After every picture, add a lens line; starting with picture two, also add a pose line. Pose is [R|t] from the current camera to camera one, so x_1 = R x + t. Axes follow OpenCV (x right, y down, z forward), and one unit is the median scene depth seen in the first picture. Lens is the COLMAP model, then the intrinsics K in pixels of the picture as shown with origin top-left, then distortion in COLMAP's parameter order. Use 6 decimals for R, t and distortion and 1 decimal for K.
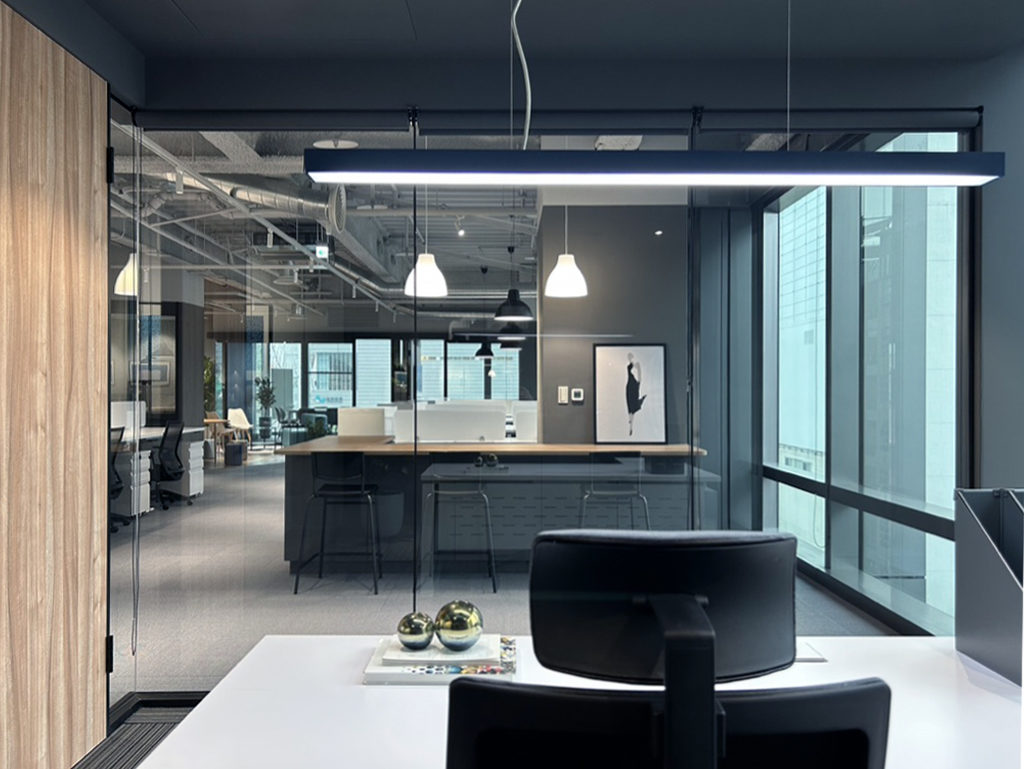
lens RADIAL K [[797.6, 0, 518.1], [0, 797.6, 393.9], [0, 0, 1]] dist [0.025072, -0.011297]
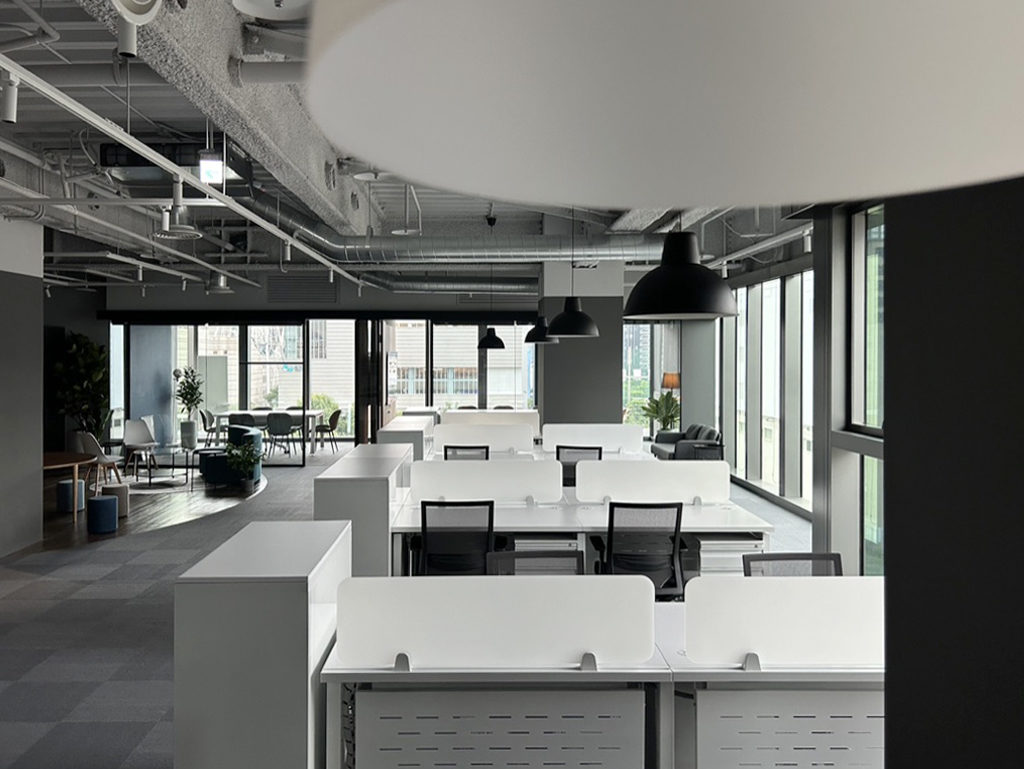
lens RADIAL K [[793.7, 0, 485.2], [0, 793.7, 359.6], [0, 0, 1]] dist [0.010867, 0.003486]
pose [[0.999993, 0.000026, -0.003656, -0.122255], [-0.000027, 1.000000, -0.000197, -0.101844], [0.003656, 0.000197, 0.999993, 0.888795]]
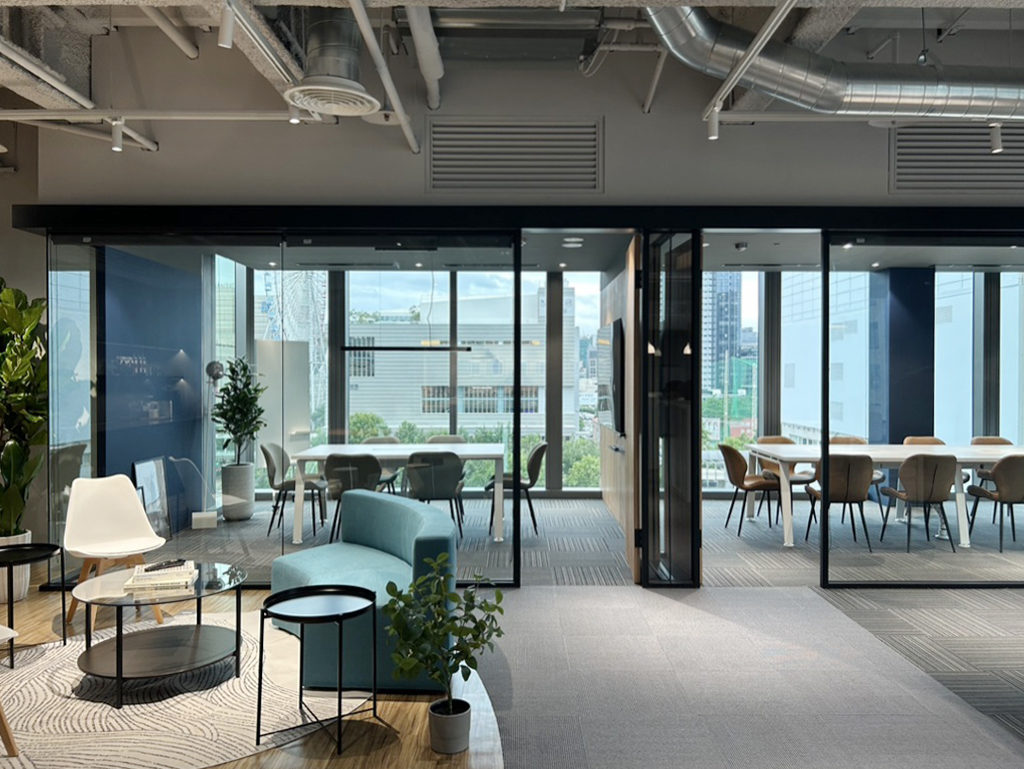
lens RADIAL K [[797.6, 0, 519.4], [0, 797.6, 382.6], [0, 0, 1]] dist [0.025072, -0.011297]
pose [[0.999854, 0.001606, -0.017008, -0.612482], [-0.001533, 0.999990, 0.004318, -0.043927], [0.017015, -0.004292, 0.999846, 2.168972]]
